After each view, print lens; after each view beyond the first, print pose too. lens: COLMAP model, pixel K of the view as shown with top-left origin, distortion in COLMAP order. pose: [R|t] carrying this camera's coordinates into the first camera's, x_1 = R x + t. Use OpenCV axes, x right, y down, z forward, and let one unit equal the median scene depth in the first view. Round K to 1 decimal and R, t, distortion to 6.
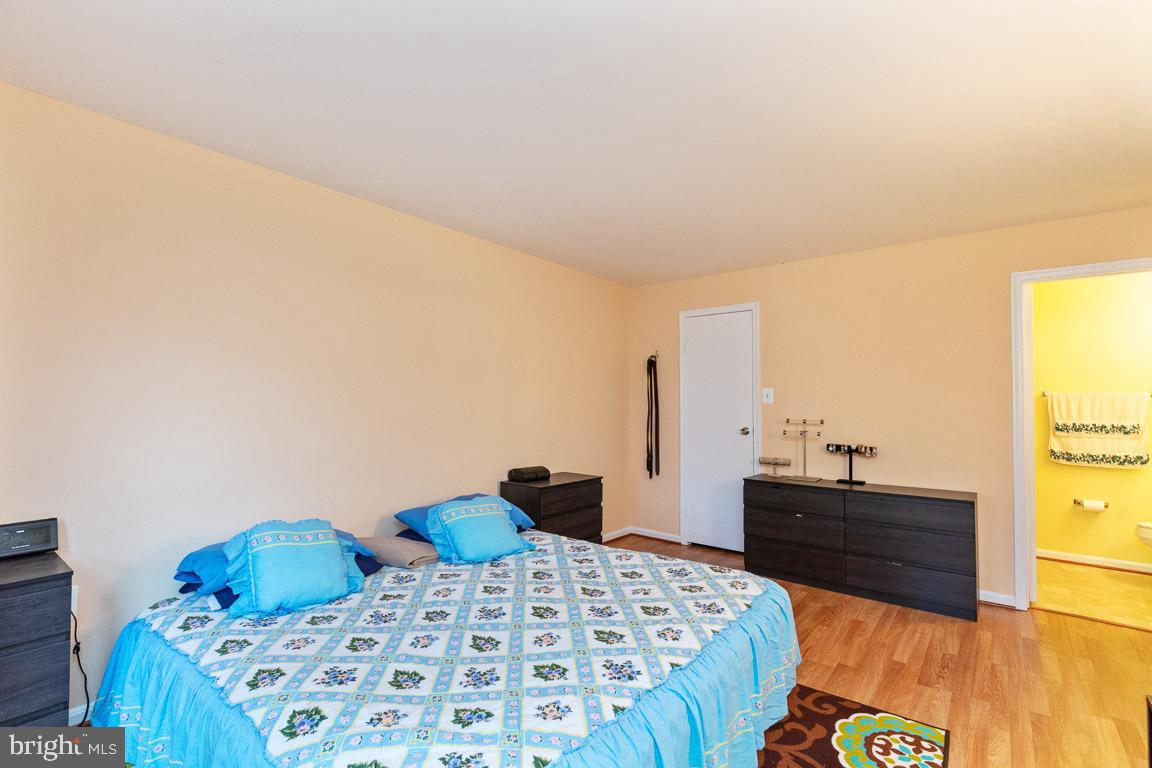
lens RADIAL K [[516.9, 0, 571.4], [0, 516.9, 372.5], [0, 0, 1]] dist [0.003732, 0.000614]
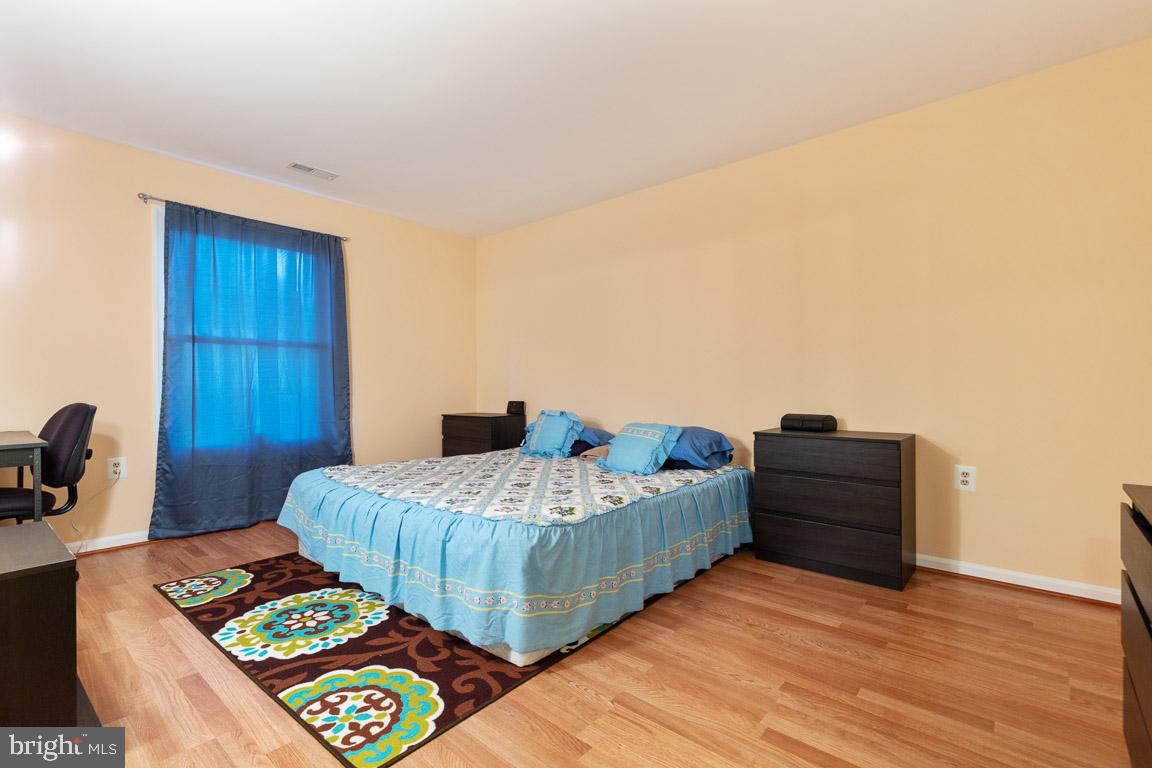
lens RADIAL K [[521.0, 0, 576.2], [0, 521.0, 379.1], [0, 0, 1]] dist [0.000519, -0.000247]
pose [[-0.025317, -0.010111, -0.999628, 1.395799], [0.052934, 0.998532, -0.011441, 0.244592], [0.998277, -0.053204, -0.024745, 1.343339]]
